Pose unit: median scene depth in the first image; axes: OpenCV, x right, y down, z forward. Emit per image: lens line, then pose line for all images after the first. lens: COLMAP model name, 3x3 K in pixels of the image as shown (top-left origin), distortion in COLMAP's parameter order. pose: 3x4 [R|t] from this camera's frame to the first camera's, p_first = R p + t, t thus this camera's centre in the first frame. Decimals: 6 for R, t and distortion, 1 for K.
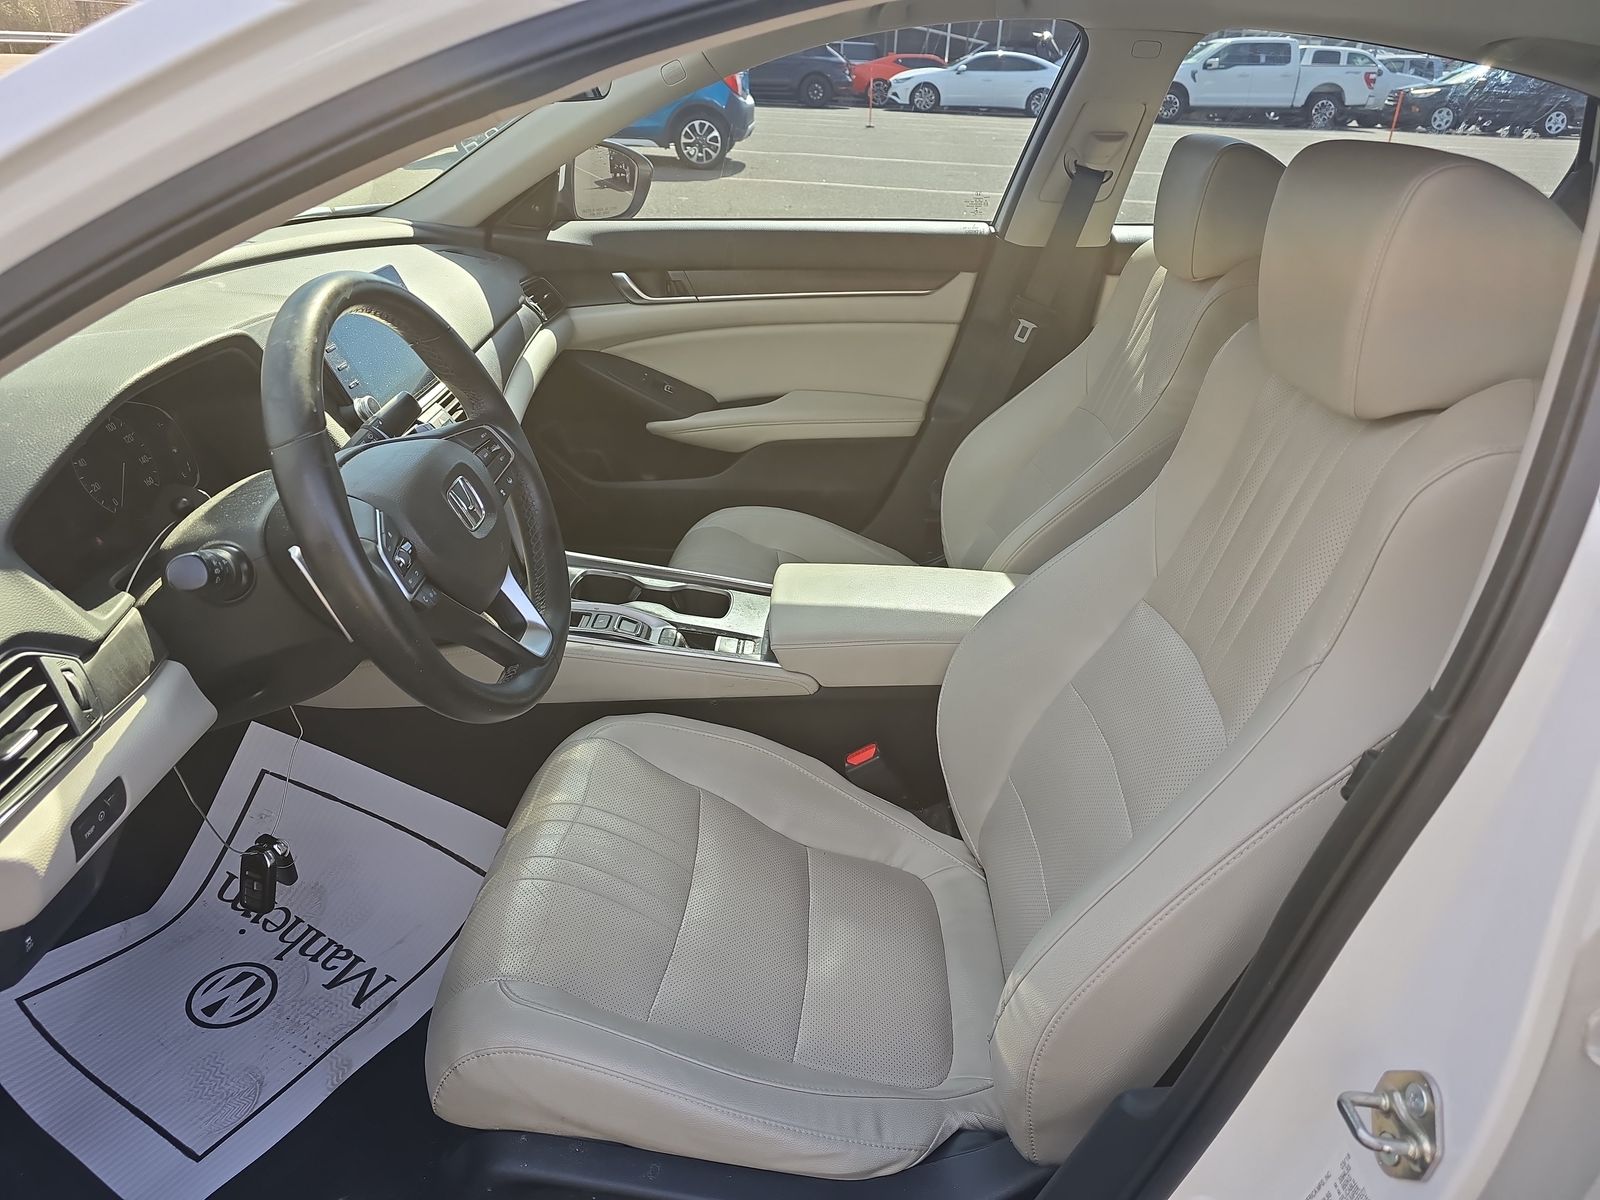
lens RADIAL K [[1095.2, 0, 788.5], [0, 1095.2, 614.3], [0, 0, 1]] dist [0.044999, -0.010640]
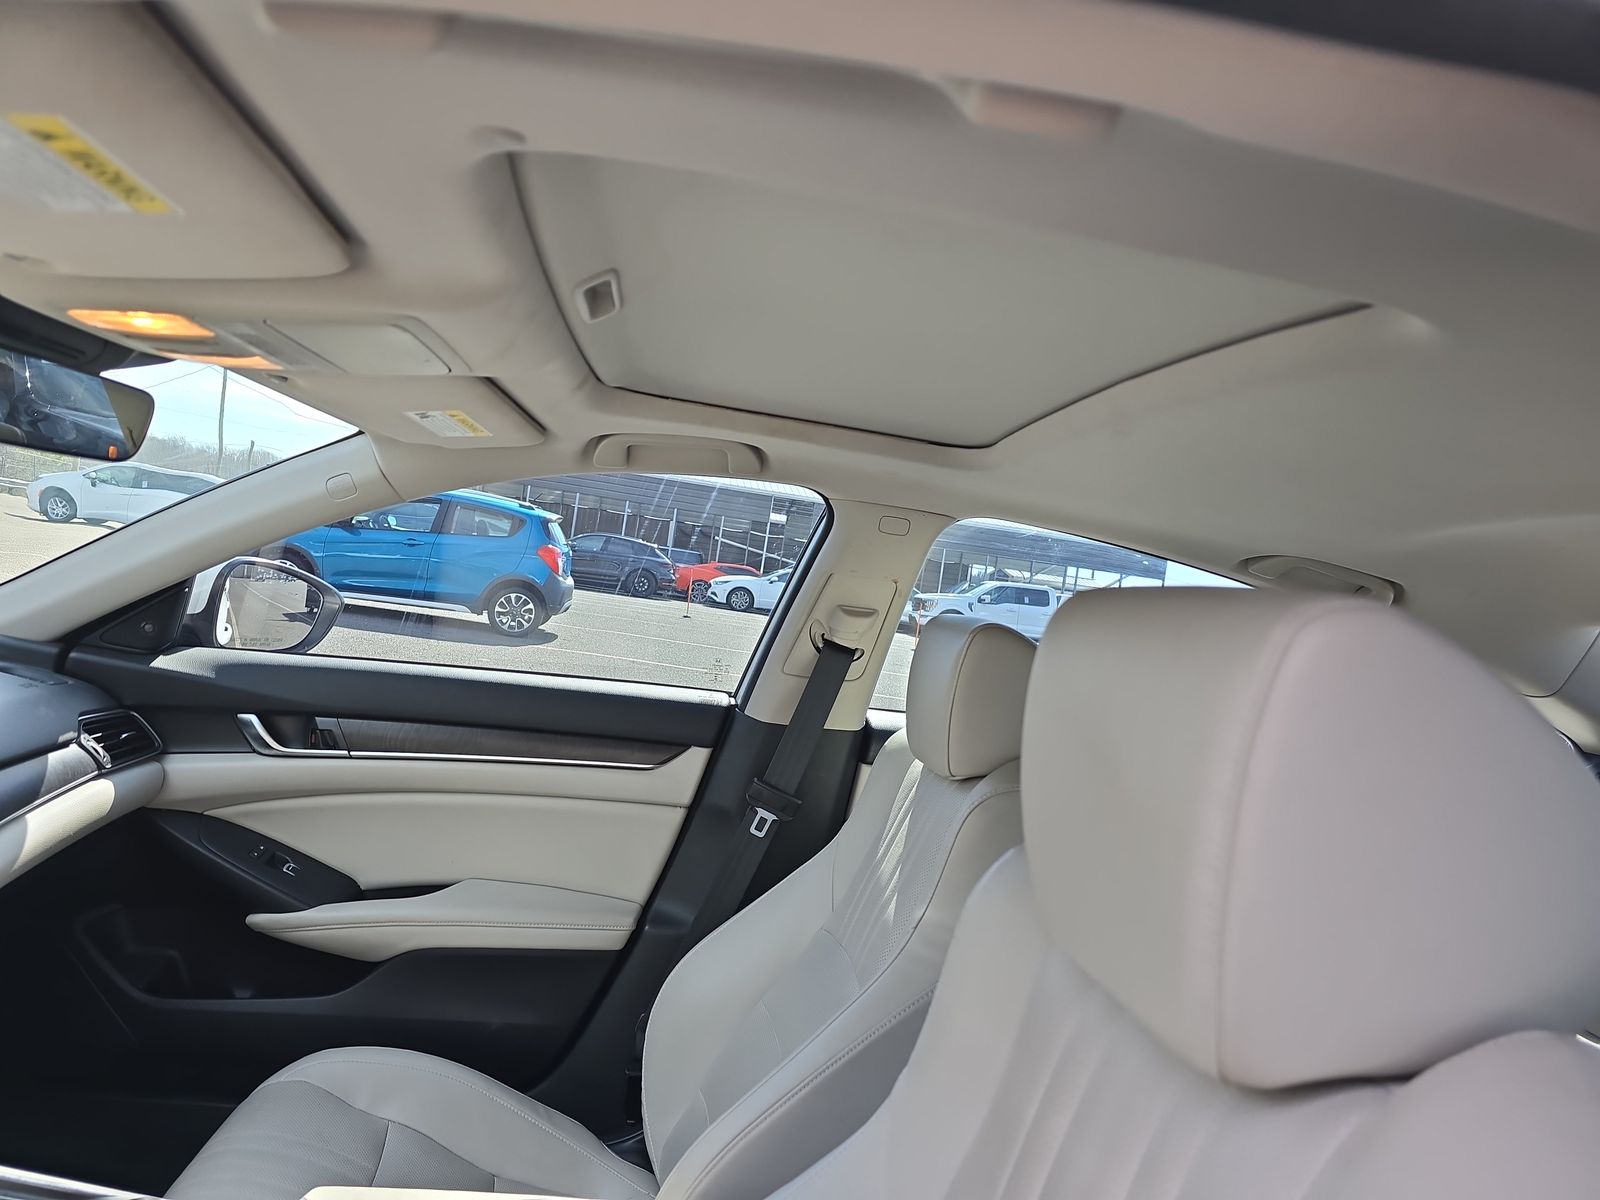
lens RADIAL K [[1095.2, 0, 796.4], [0, 1095.2, 593.3], [0, 0, 1]] dist [0.044999, -0.010640]
pose [[0.982652, 0.099908, 0.156249, 0.092206], [-0.023490, 0.902758, -0.429506, -0.062502], [-0.183966, 0.418385, 0.889444, 0.203956]]
